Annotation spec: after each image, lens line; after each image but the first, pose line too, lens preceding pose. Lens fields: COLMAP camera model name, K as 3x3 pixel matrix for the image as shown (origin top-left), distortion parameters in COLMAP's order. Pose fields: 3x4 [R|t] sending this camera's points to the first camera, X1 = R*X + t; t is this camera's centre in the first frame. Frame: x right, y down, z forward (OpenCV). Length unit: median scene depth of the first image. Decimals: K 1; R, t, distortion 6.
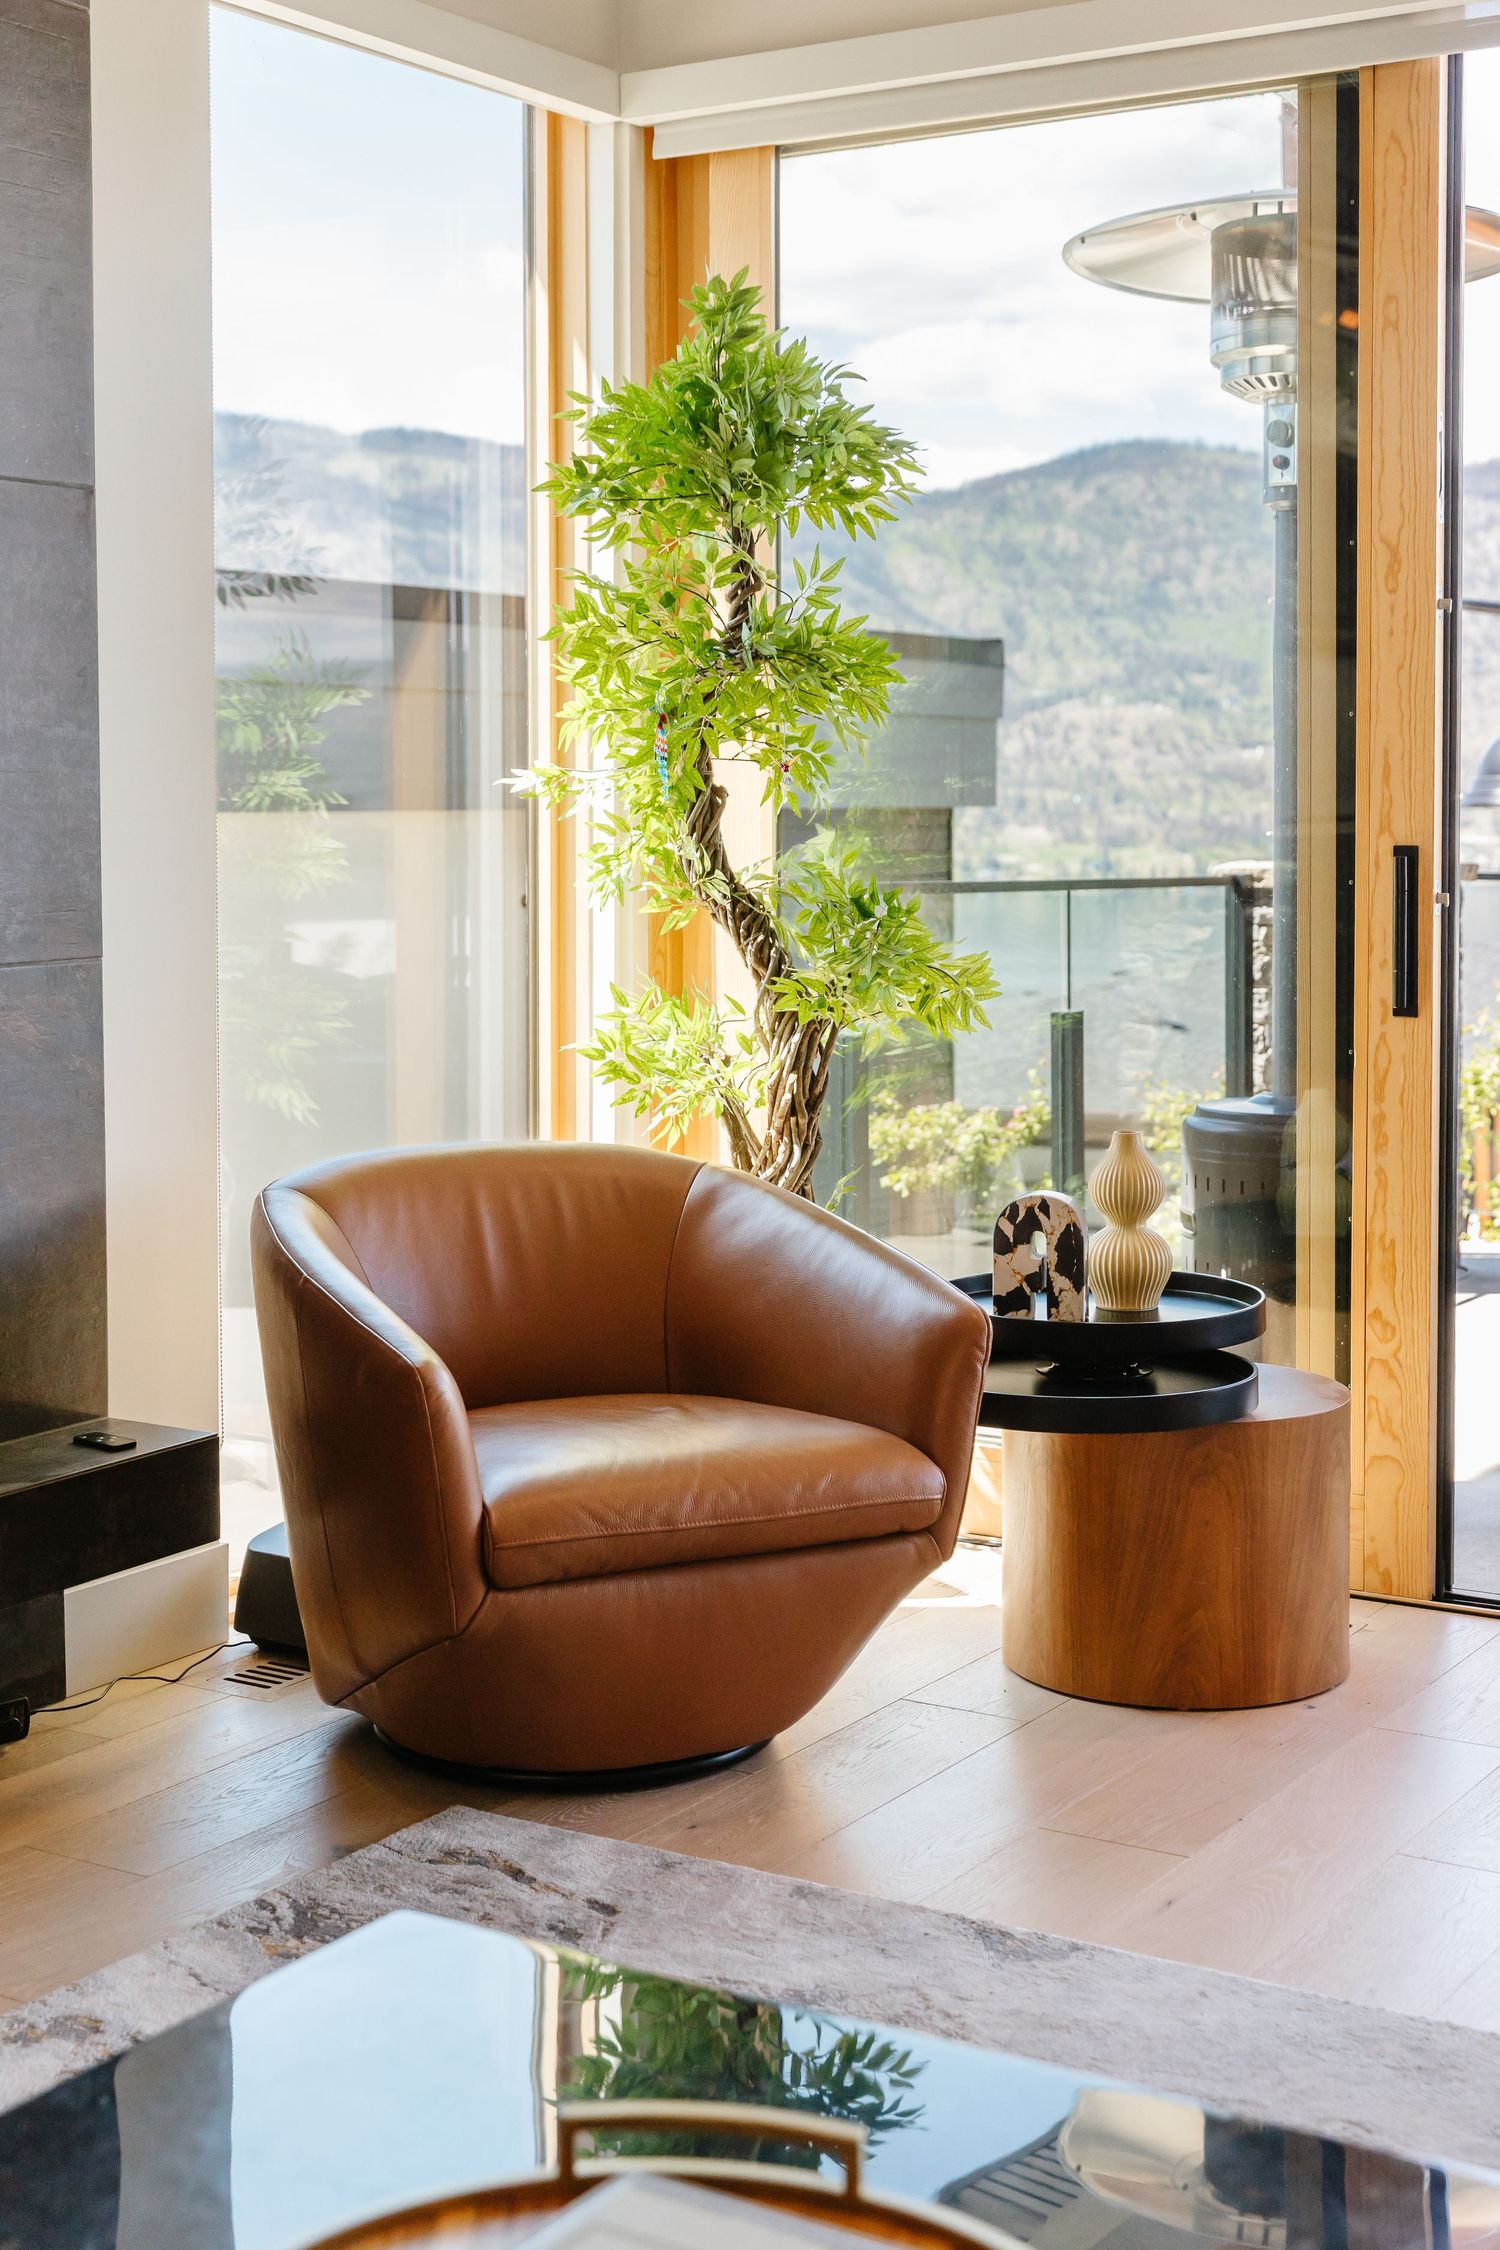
lens RADIAL K [[3062.5, 0, 746.7], [0, 3062.5, 941.5], [0, 0, 1]] dist [-0.010933, -0.005881]
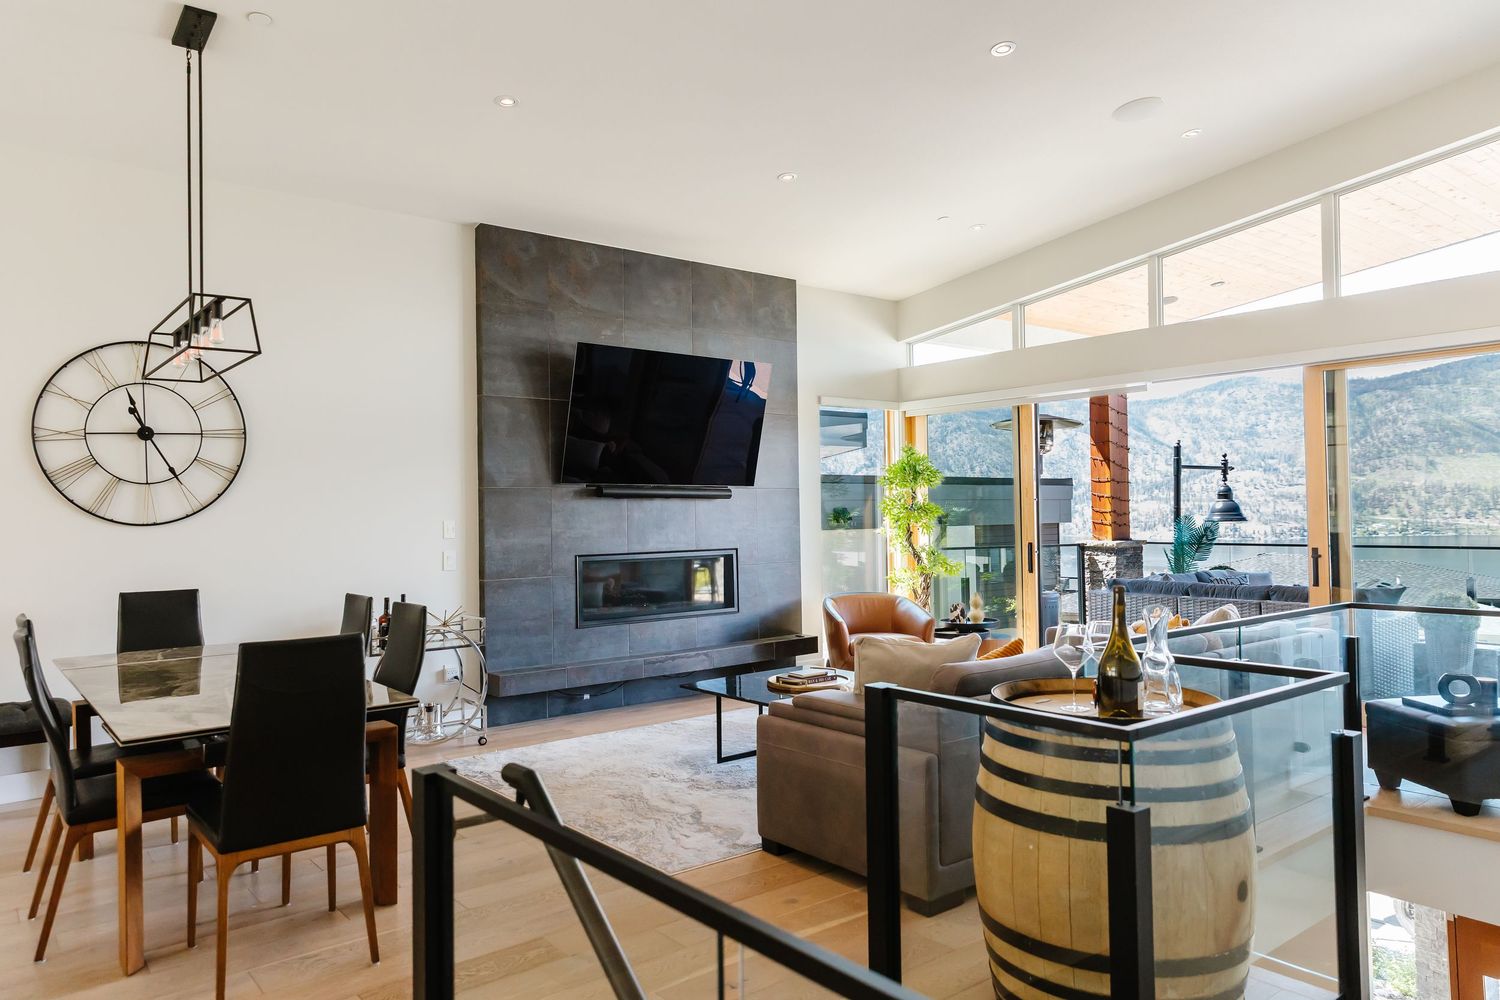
lens RADIAL K [[1010.6, 0, 750.0], [0, 1010.6, 500.0], [0, 0, 1]] dist [-0.002853, -0.000305]
pose [[0.945475, -0.015448, -0.325329, 0.334135], [-0.002662, 0.998475, -0.055148, -0.005611], [0.325684, 0.053007, 0.943992, -0.915573]]
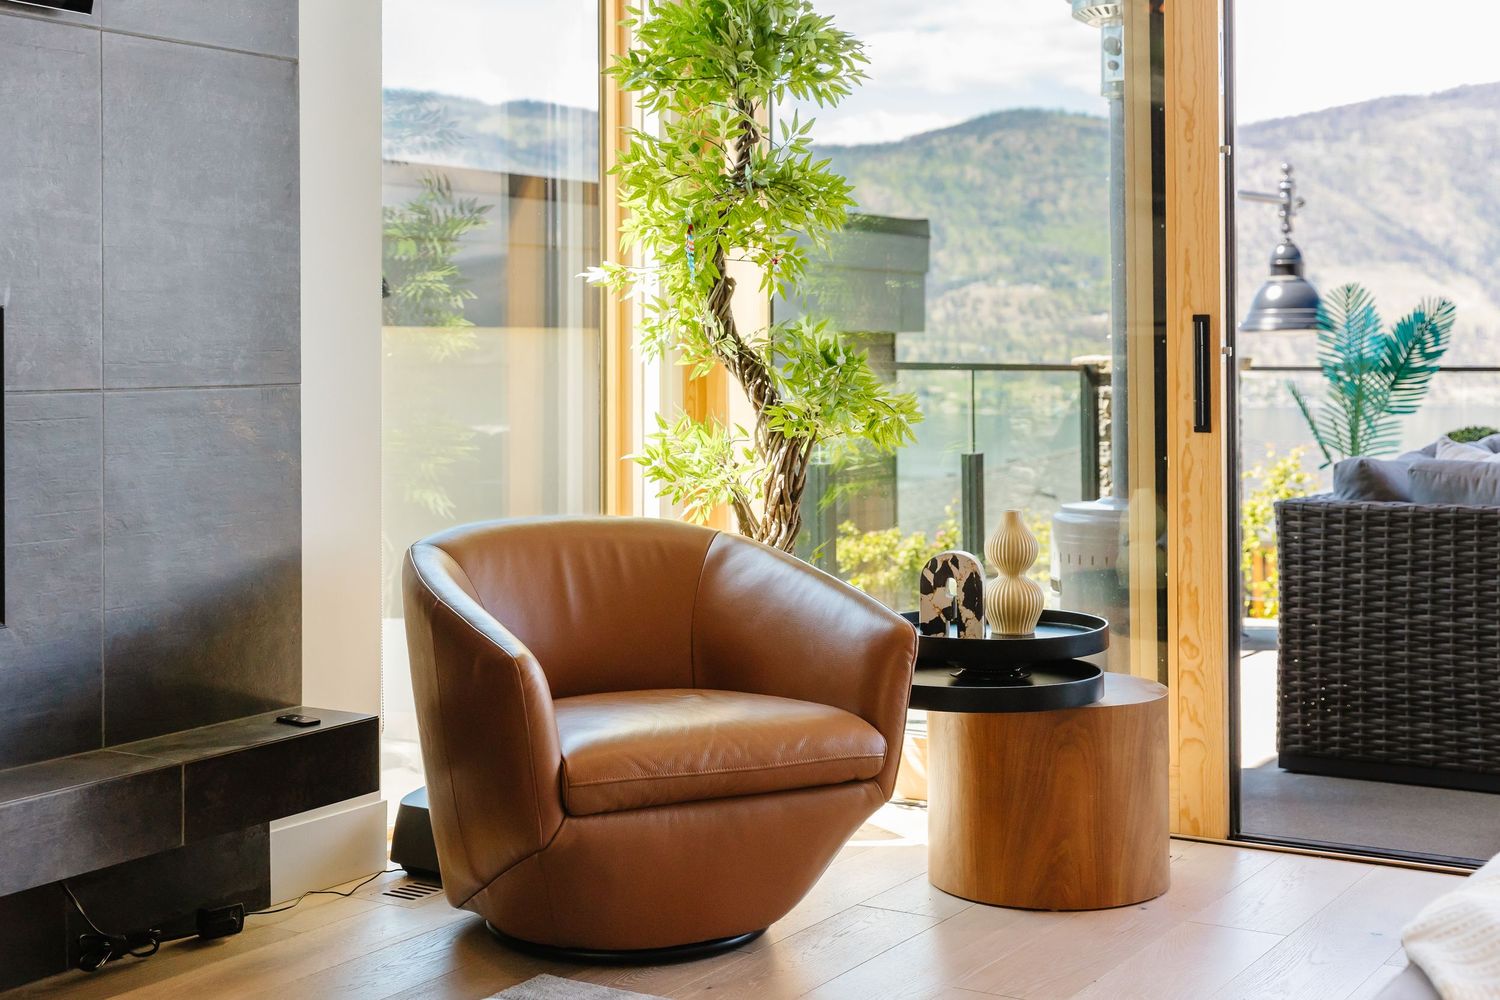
lens RADIAL K [[2066.7, 0, 780.8], [0, 2066.7, 327.4], [0, 0, 1]] dist [-0.011025, 0.017977]
pose [[0.999943, -0.002555, 0.010378, 0.005009], [0.003145, 0.998357, -0.057218, 0.030481], [-0.010215, 0.057248, 0.998308, 0.020649]]
